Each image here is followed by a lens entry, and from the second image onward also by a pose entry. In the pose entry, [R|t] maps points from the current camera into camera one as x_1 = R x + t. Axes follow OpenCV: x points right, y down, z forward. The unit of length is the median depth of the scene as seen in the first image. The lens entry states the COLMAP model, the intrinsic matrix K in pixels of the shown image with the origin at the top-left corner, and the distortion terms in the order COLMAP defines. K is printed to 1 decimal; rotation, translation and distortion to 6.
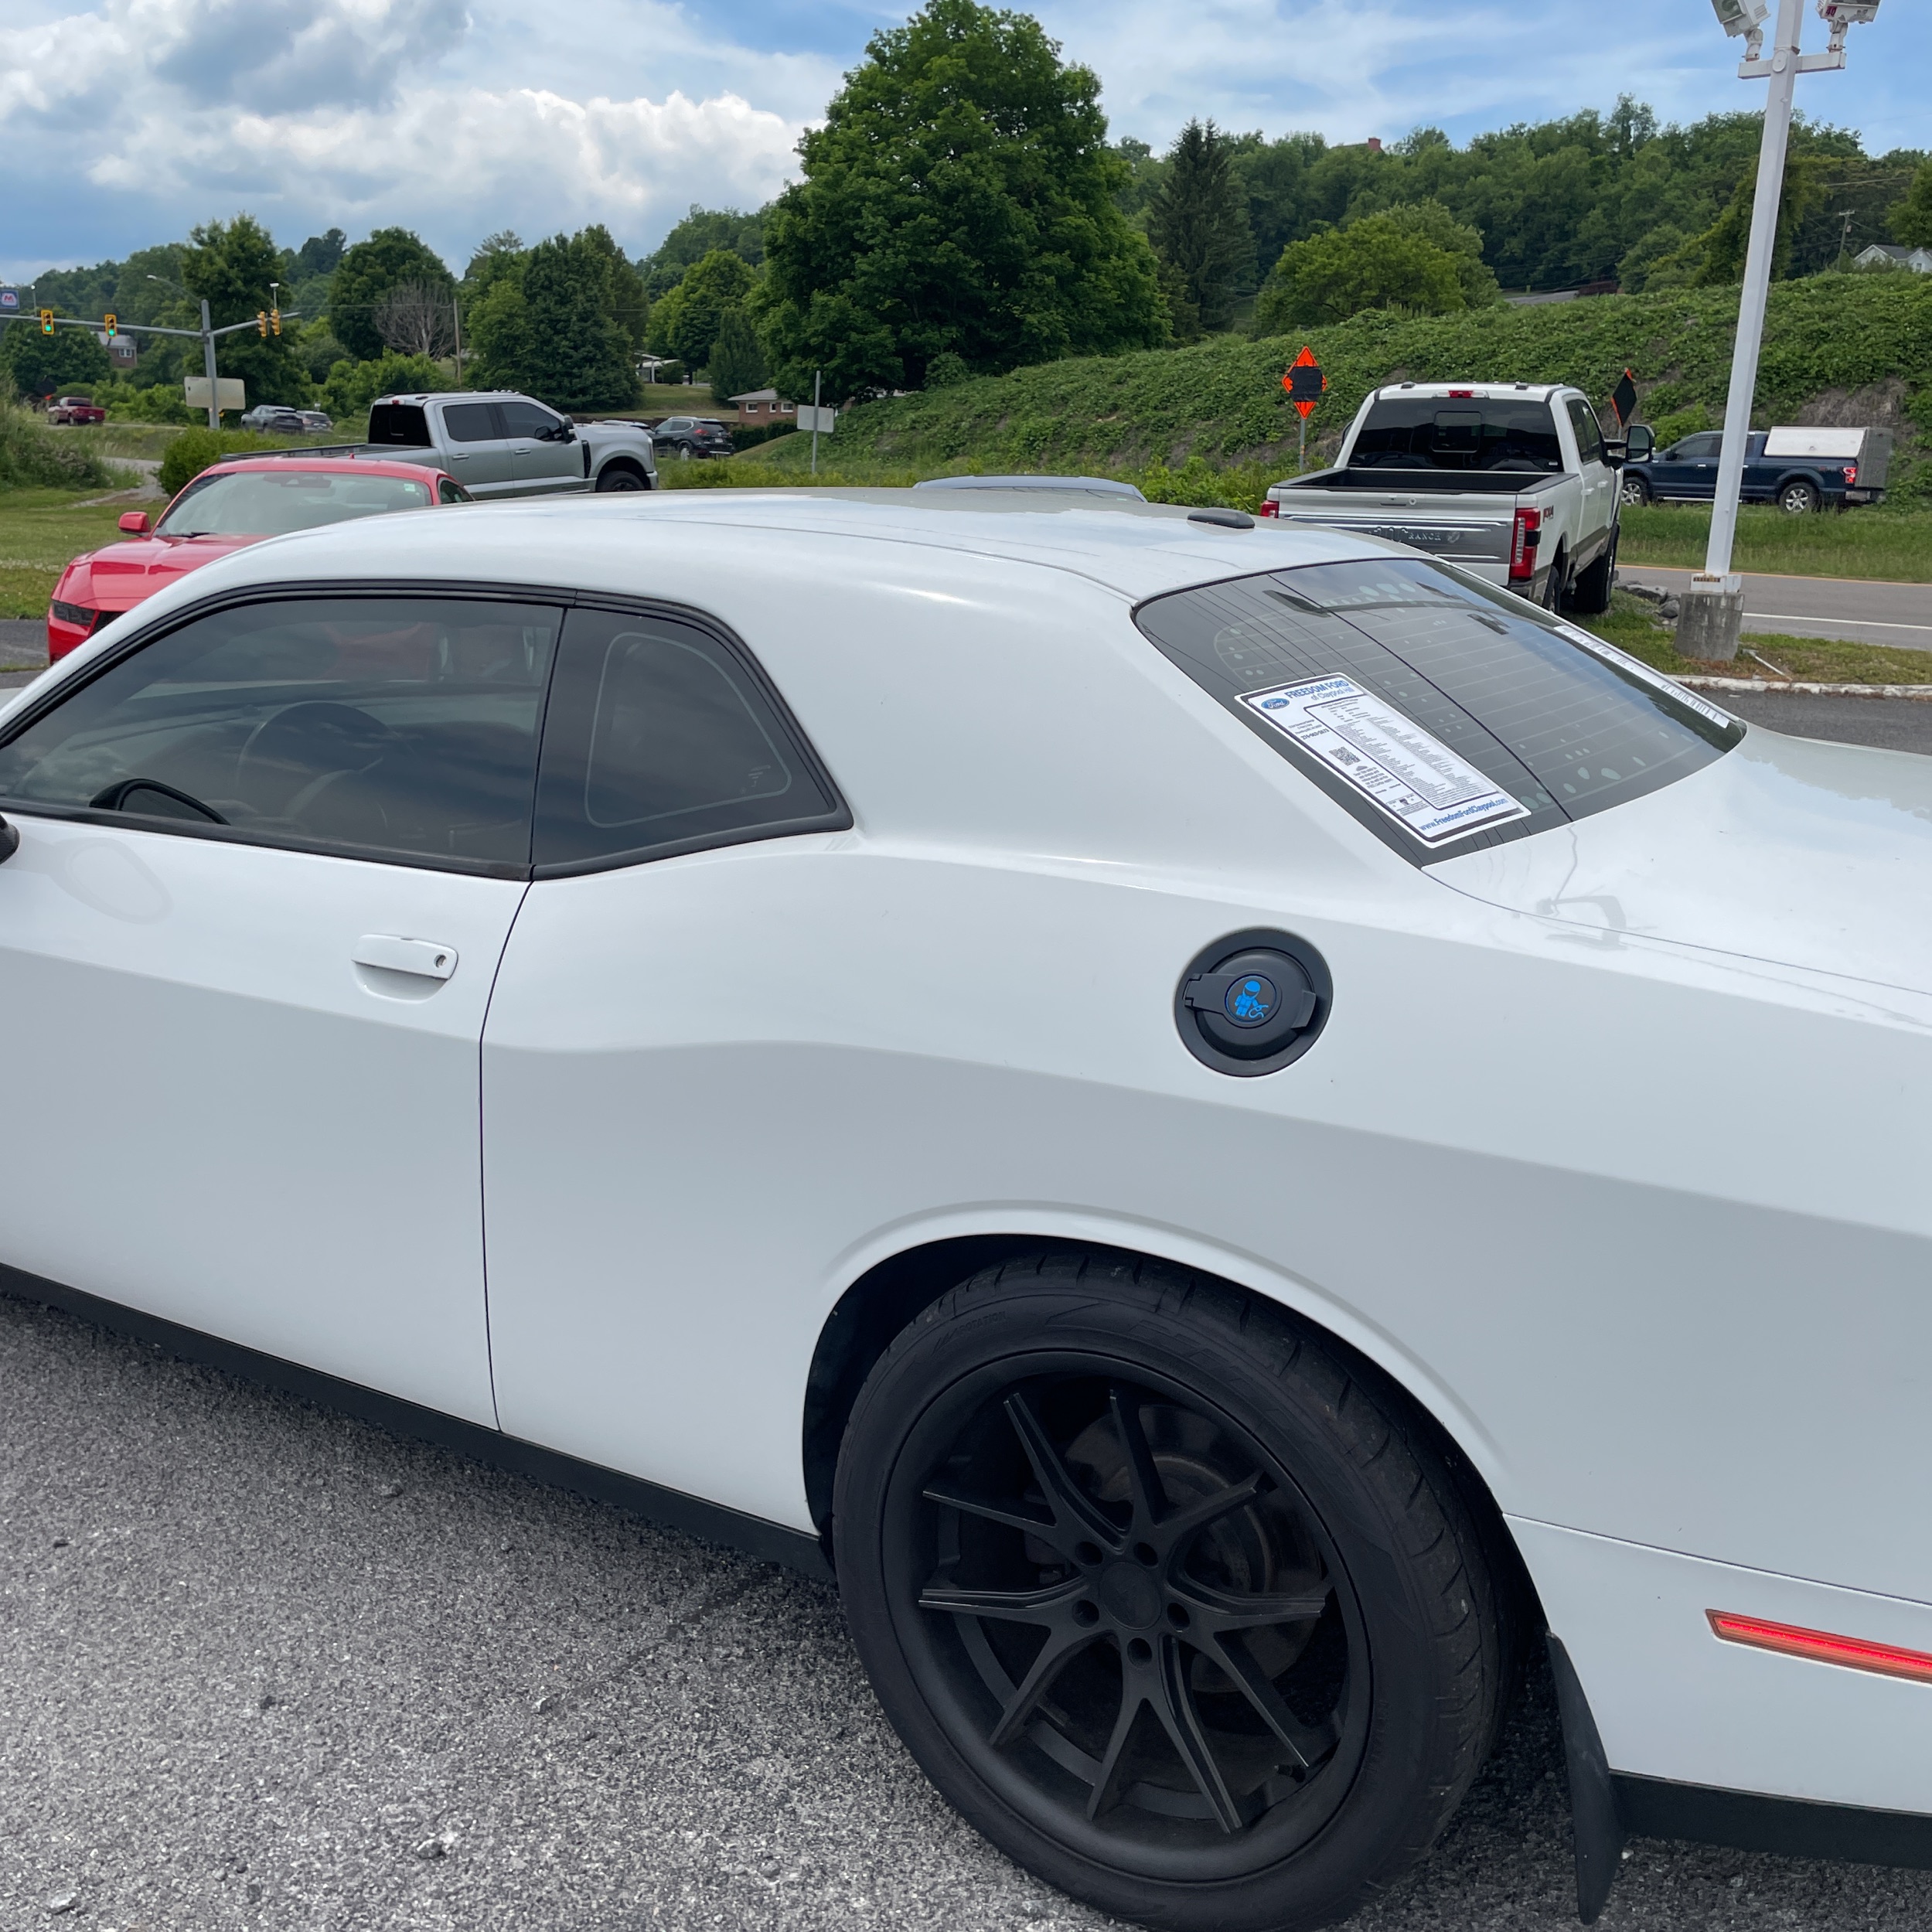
lens RADIAL K [[1945.4, 0, 964.4], [0, 1945.4, 1001.5], [0, 0, 1]] dist [0.094327, -0.125665]
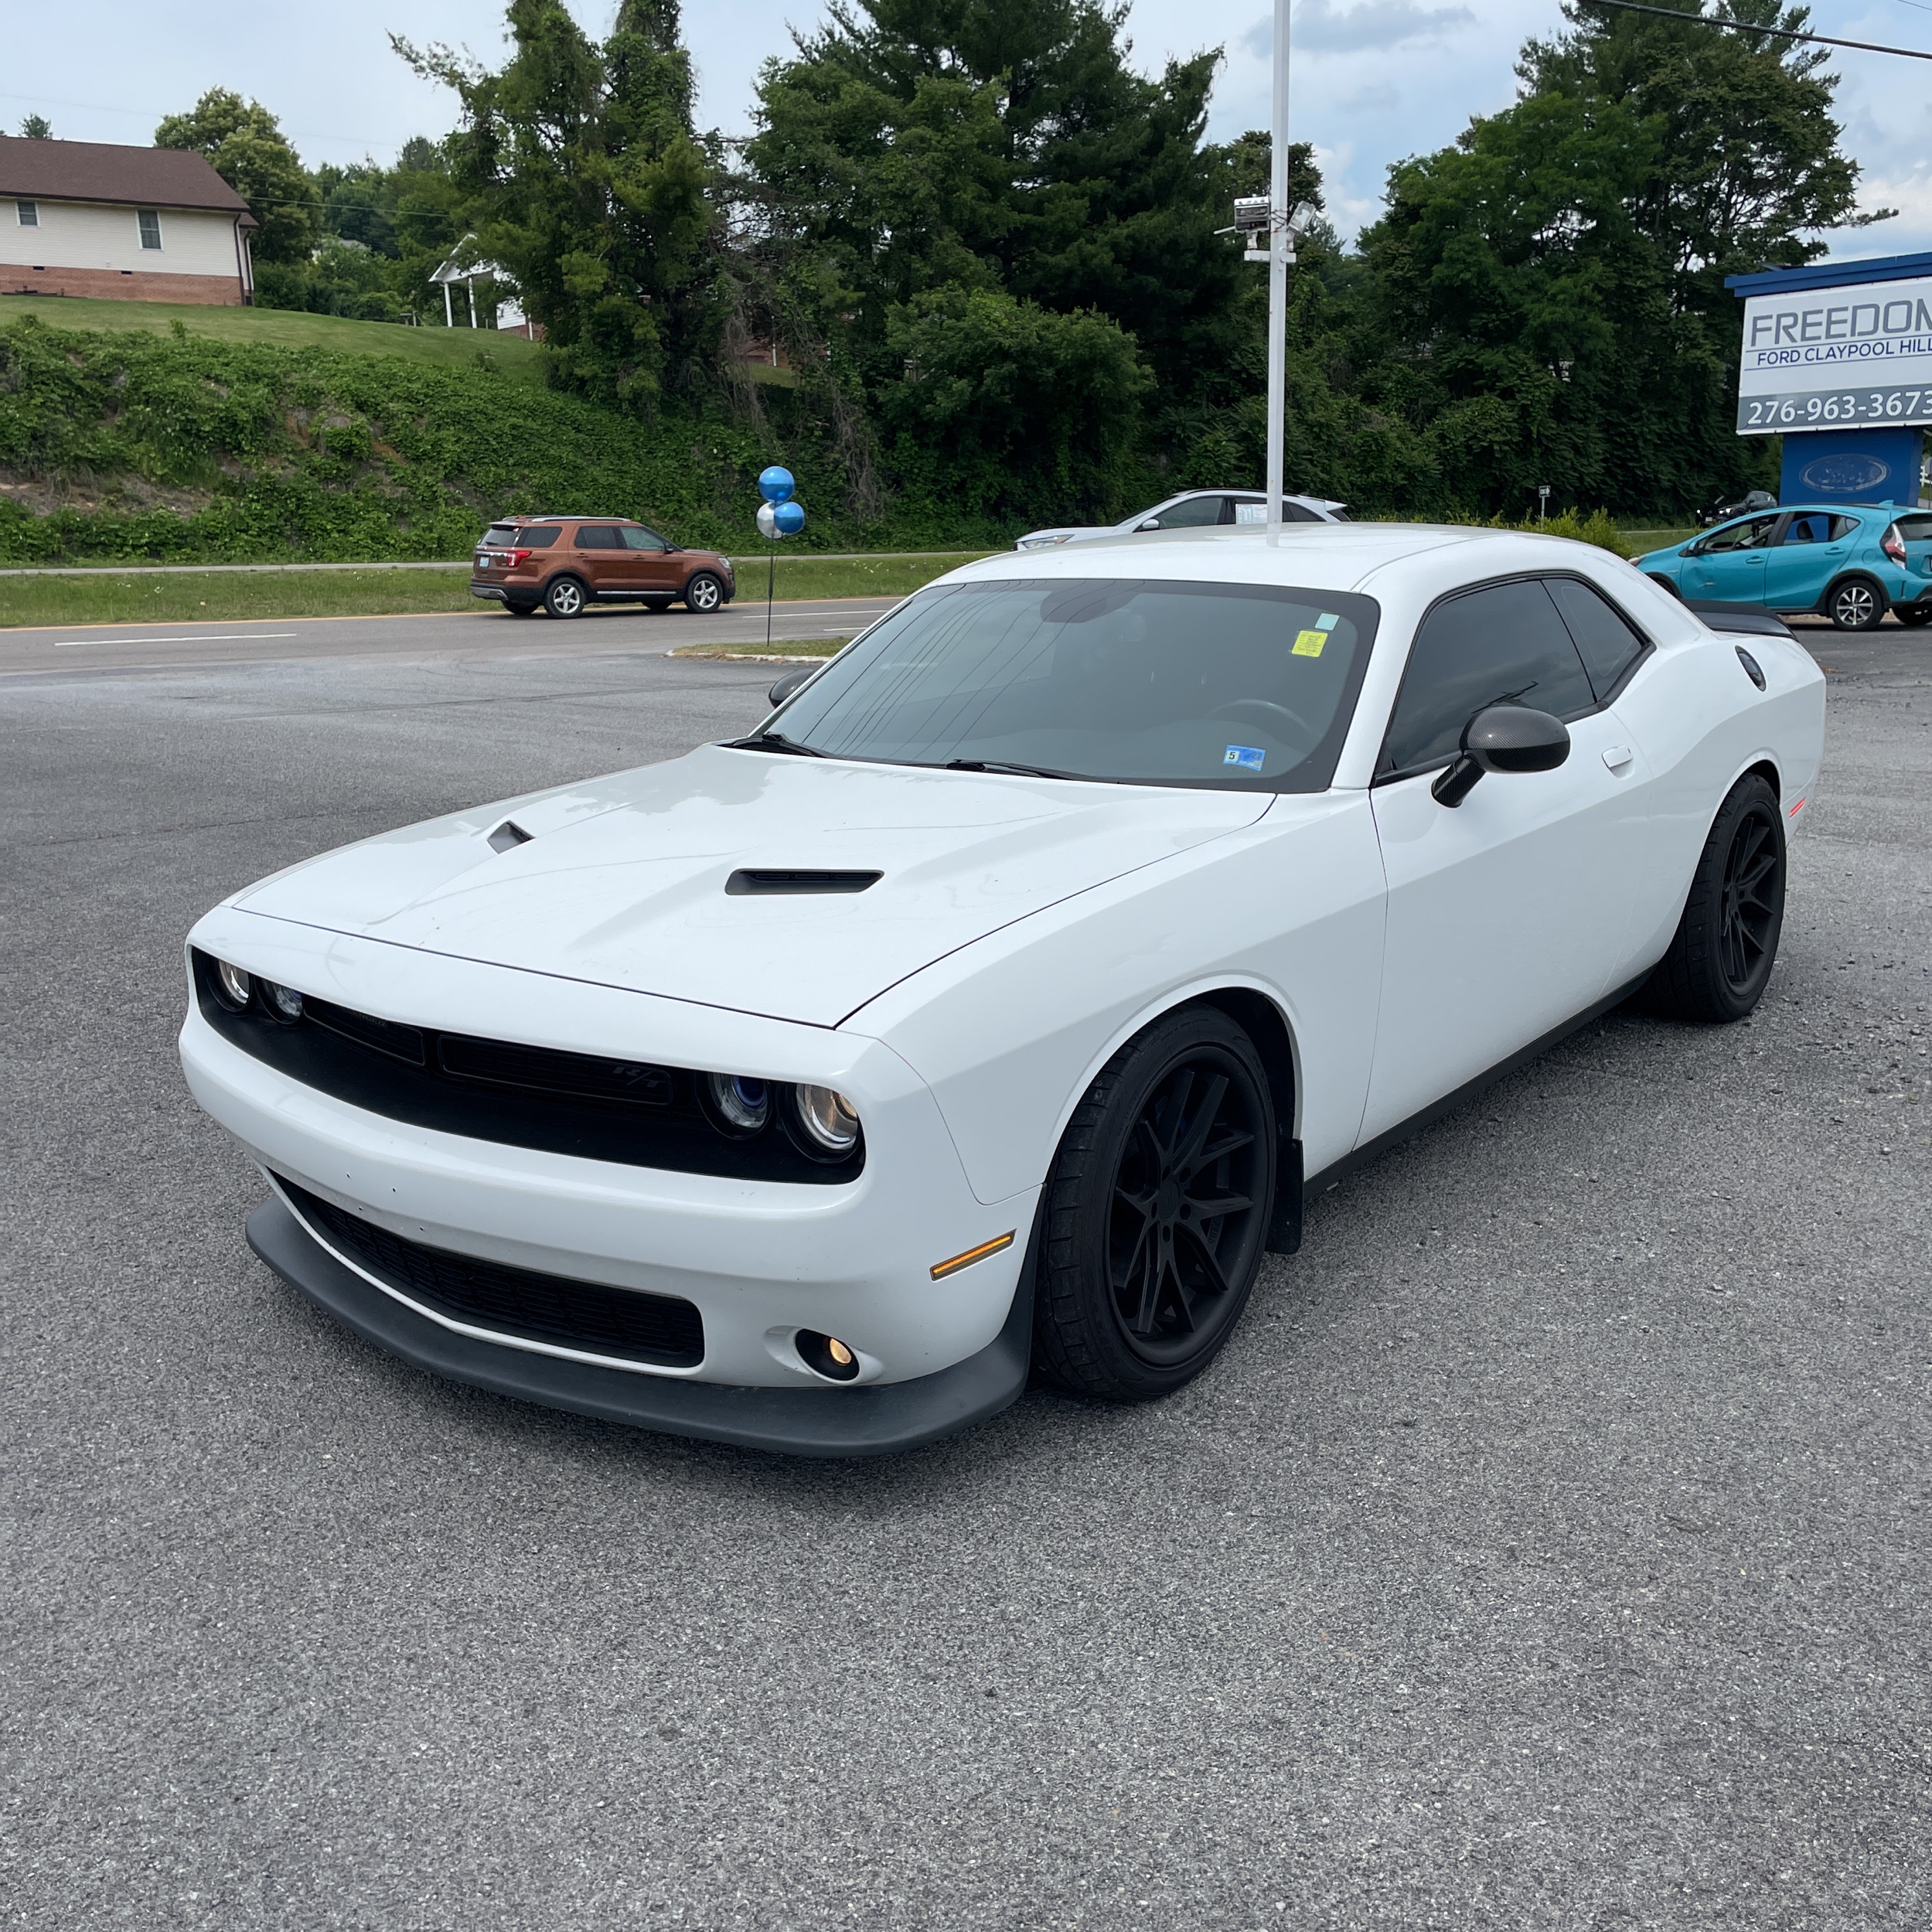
lens RADIAL K [[1943.6, 0, 973.4], [0, 1943.6, 971.5], [0, 0, 1]] dist [0.103745, -0.141024]
pose [[0.091406, -0.256404, 0.962238, -0.079193], [0.285754, 0.932399, 0.221308, -0.015273], [-0.953934, 0.254735, 0.158495, 0.046793]]
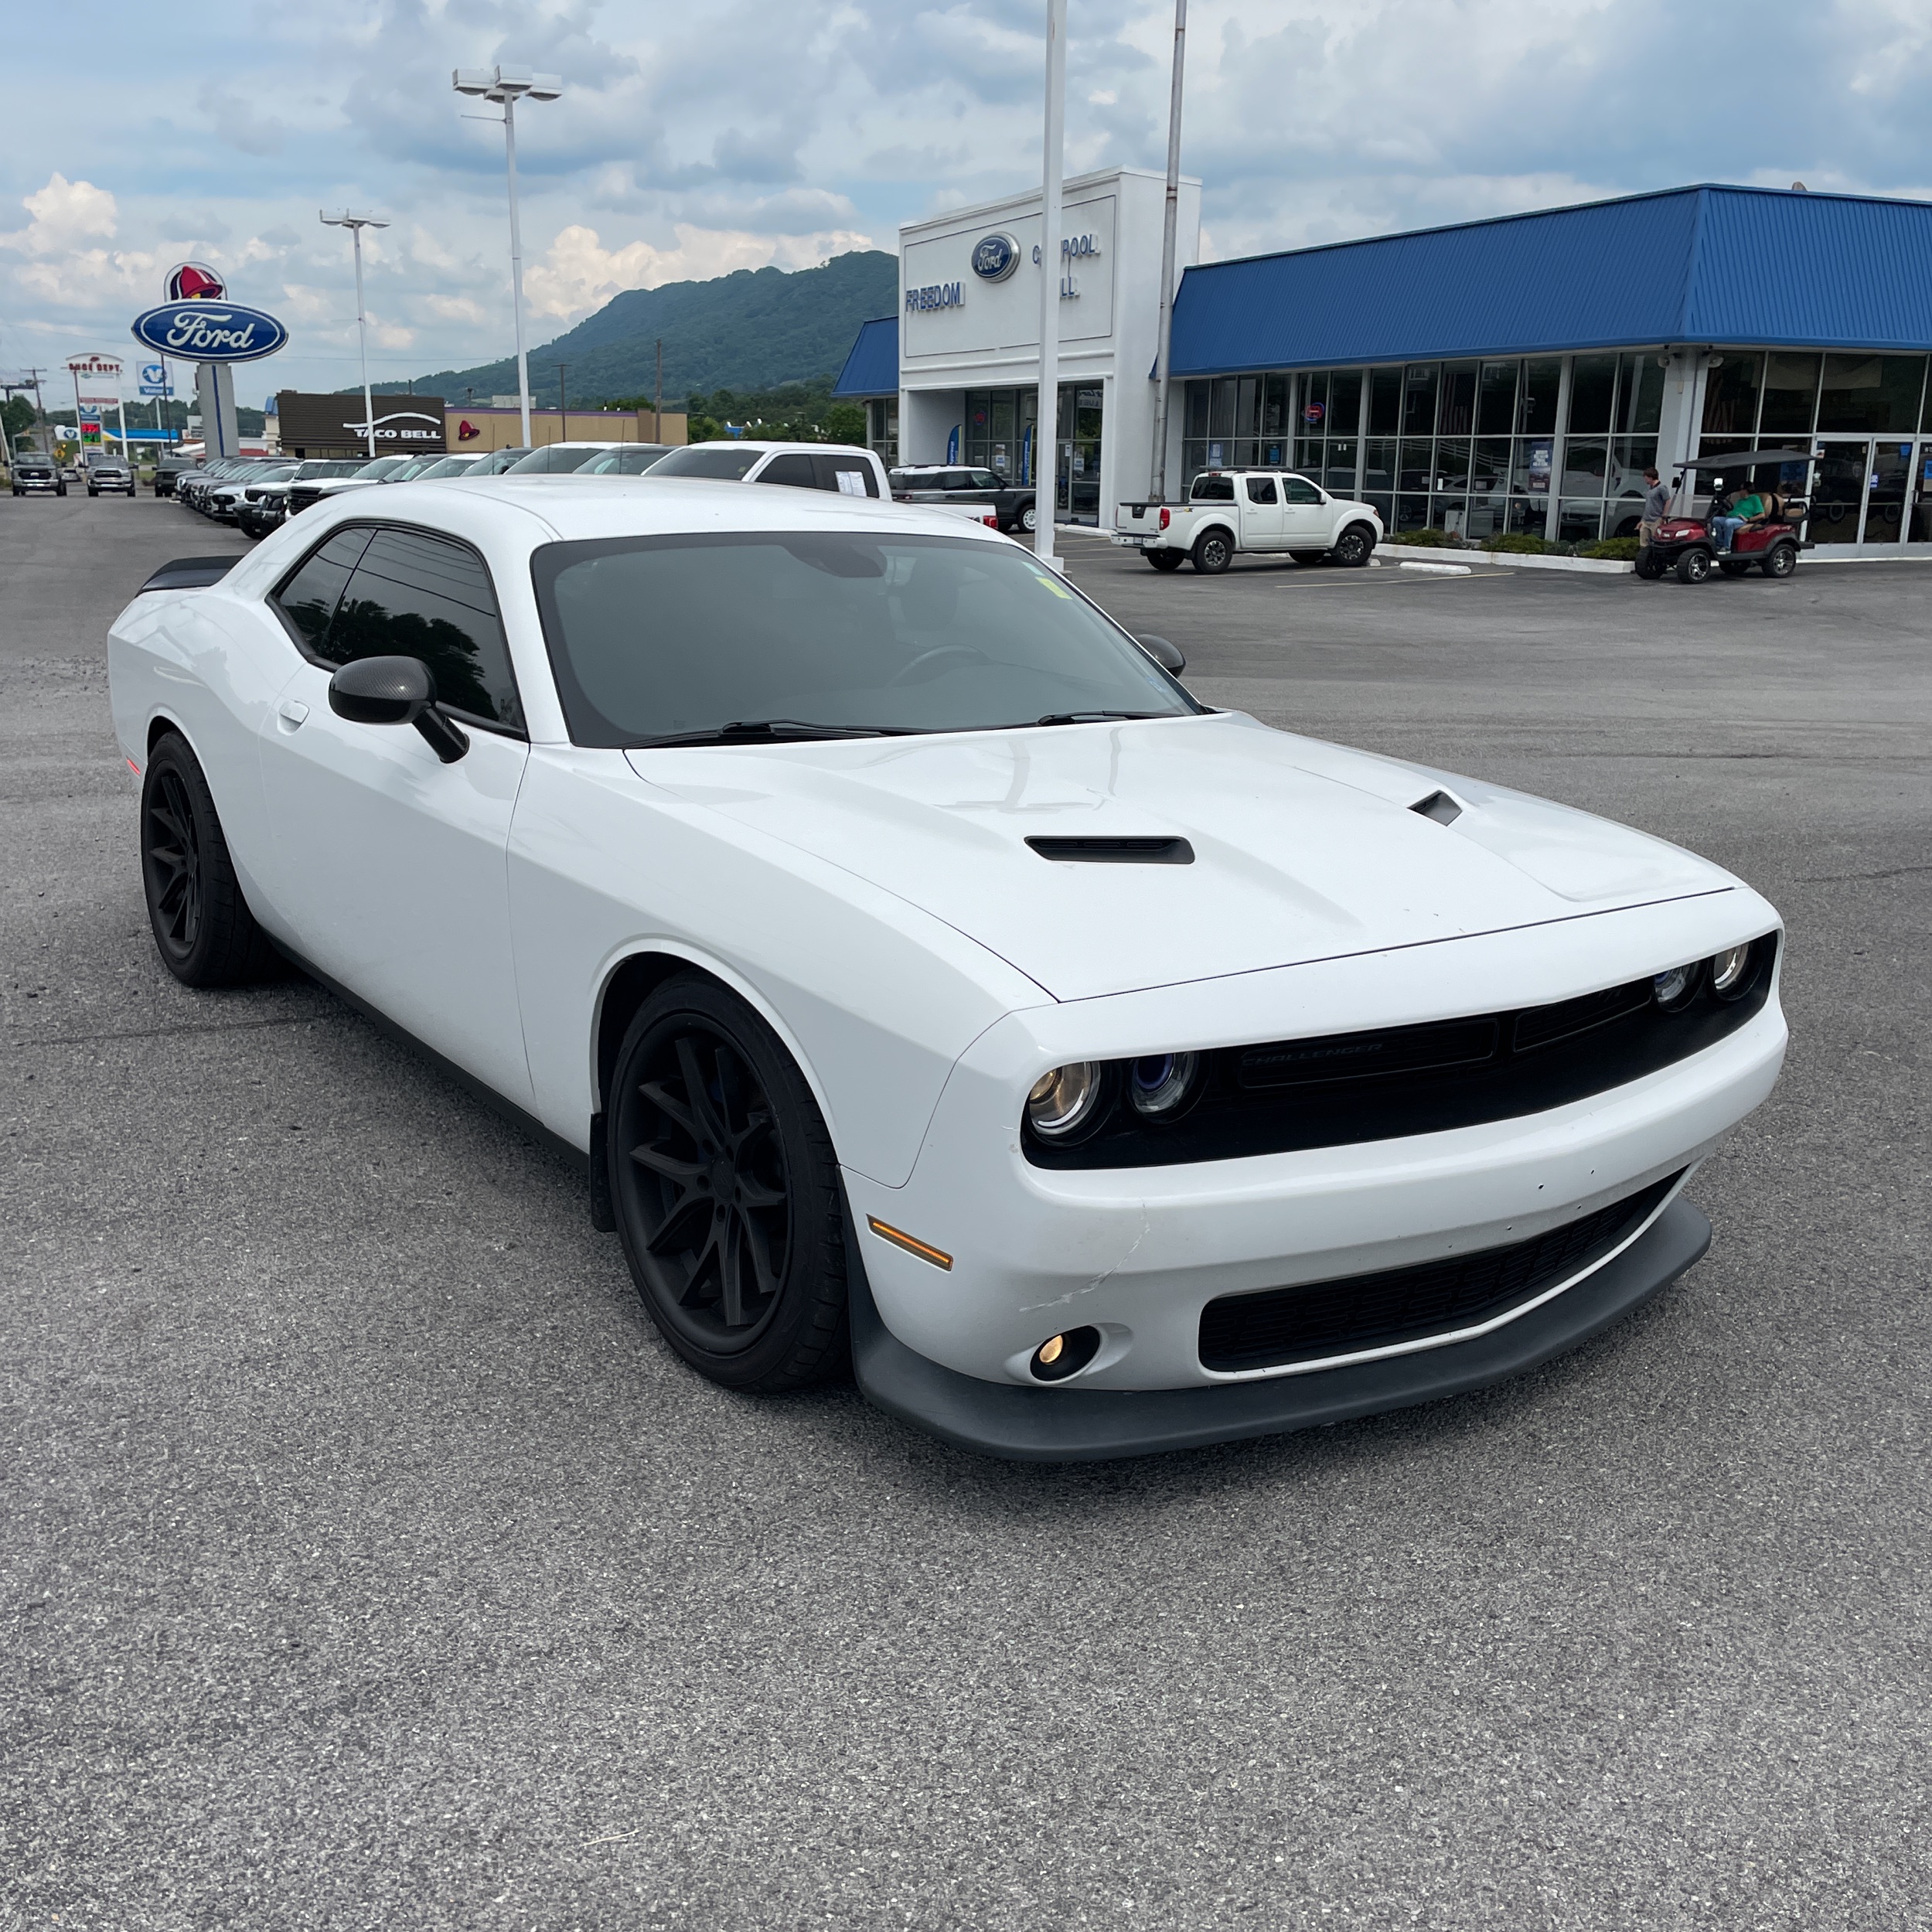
lens RADIAL K [[1943.6, 0, 973.4], [0, 1943.6, 971.5], [0, 0, 1]] dist [0.103745, -0.141024]
pose [[-0.932005, -0.129974, 0.338340, -0.039719], [0.055515, 0.871284, 0.487628, -0.029834], [-0.358170, 0.473255, -0.804826, 0.105055]]
